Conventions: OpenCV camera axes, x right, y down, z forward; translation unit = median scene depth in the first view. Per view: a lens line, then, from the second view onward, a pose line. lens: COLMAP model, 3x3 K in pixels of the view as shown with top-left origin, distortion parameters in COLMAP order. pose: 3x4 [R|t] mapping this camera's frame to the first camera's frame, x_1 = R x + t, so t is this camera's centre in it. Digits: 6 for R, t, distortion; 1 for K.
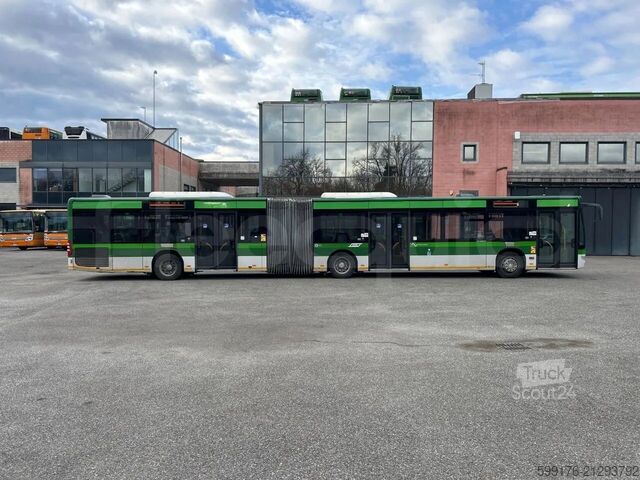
lens RADIAL K [[483.4, 0, 314.8], [0, 483.4, 240.0], [0, 0, 1]] dist [0.024057, -0.008471]
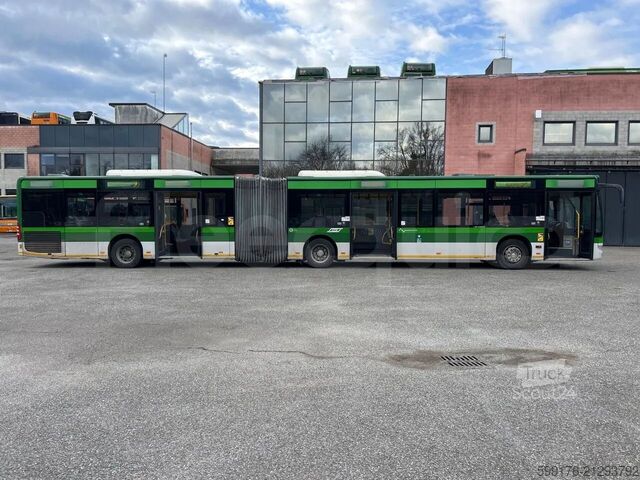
lens RADIAL K [[485.0, 0, 320.0], [0, 485.0, 240.0], [0, 0, 1]] dist [0.012326, 0.004047]
pose [[0.998788, 0.007273, -0.048688, 0.080127], [-0.006336, 0.999792, 0.019375, 0.008927], [0.048819, -0.019043, 0.998626, 0.093707]]
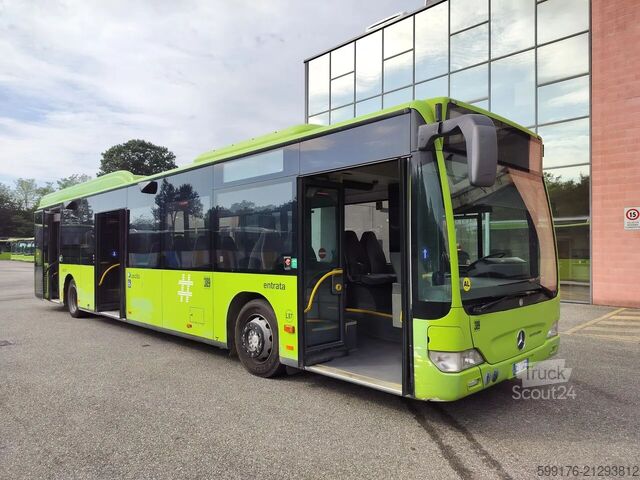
lens RADIAL K [[458.9, 0, 319.3], [0, 458.9, 237.5], [0, 0, 1]] dist [0.004526, -0.005088]
pose [[0.692659, -0.018706, -0.721023, 0.542385], [-0.010164, 0.999311, -0.035690, -0.009130], [0.721194, 0.032050, 0.691992, 0.647785]]
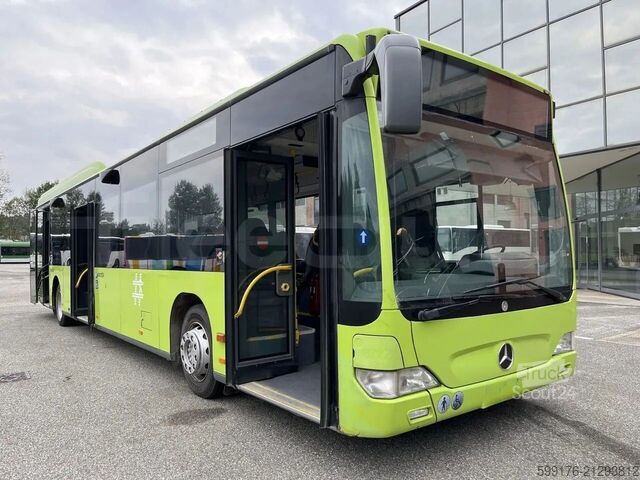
lens RADIAL K [[485.0, 0, 320.0], [0, 485.0, 240.0], [0, 0, 1]] dist [0.012326, 0.004047]
pose [[0.614819, -0.027257, -0.788197, 0.547070], [-0.007969, 0.999137, -0.040768, -0.003006], [0.788628, 0.031346, 0.614071, 0.708516]]
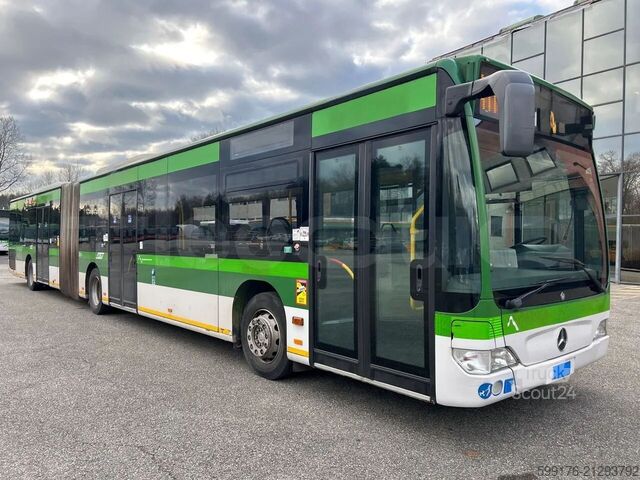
lens RADIAL K [[485.0, 0, 320.0], [0, 485.0, 240.0], [0, 0, 1]] dist [0.012326, 0.004047]
pose [[0.654668, 0.006913, -0.755885, 0.536639], [-0.023601, 0.999658, -0.011297, -0.005656], [0.755548, 0.025235, 0.654607, 0.661369]]
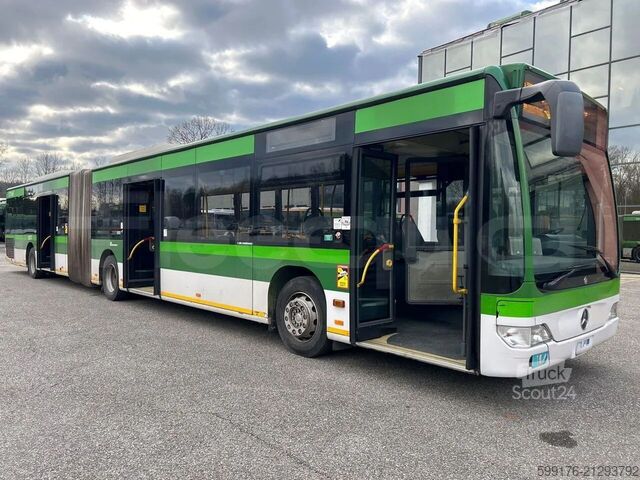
lens RADIAL K [[483.4, 0, 314.8], [0, 483.4, 240.0], [0, 0, 1]] dist [0.024057, -0.008471]
pose [[0.678598, 0.026495, -0.734032, 0.529933], [-0.029701, 0.999522, 0.008620, -0.003990], [0.733909, 0.015952, 0.679060, 0.626700]]
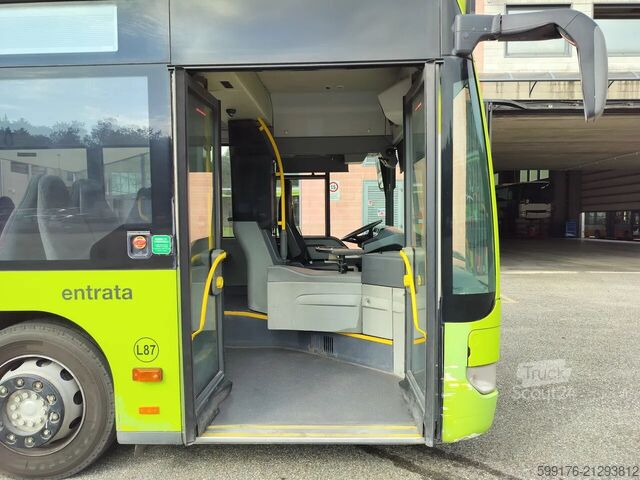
lens RADIAL K [[449.6, 0, 320.0], [0, 449.6, 240.0], [0, 0, 1]] dist [0.002579, 0.000651]
pose [[0.999234, -0.006395, -0.038613, 0.409189], [0.007655, 0.999439, 0.032591, -0.008792], [0.038383, -0.032862, 0.998723, 0.687827]]
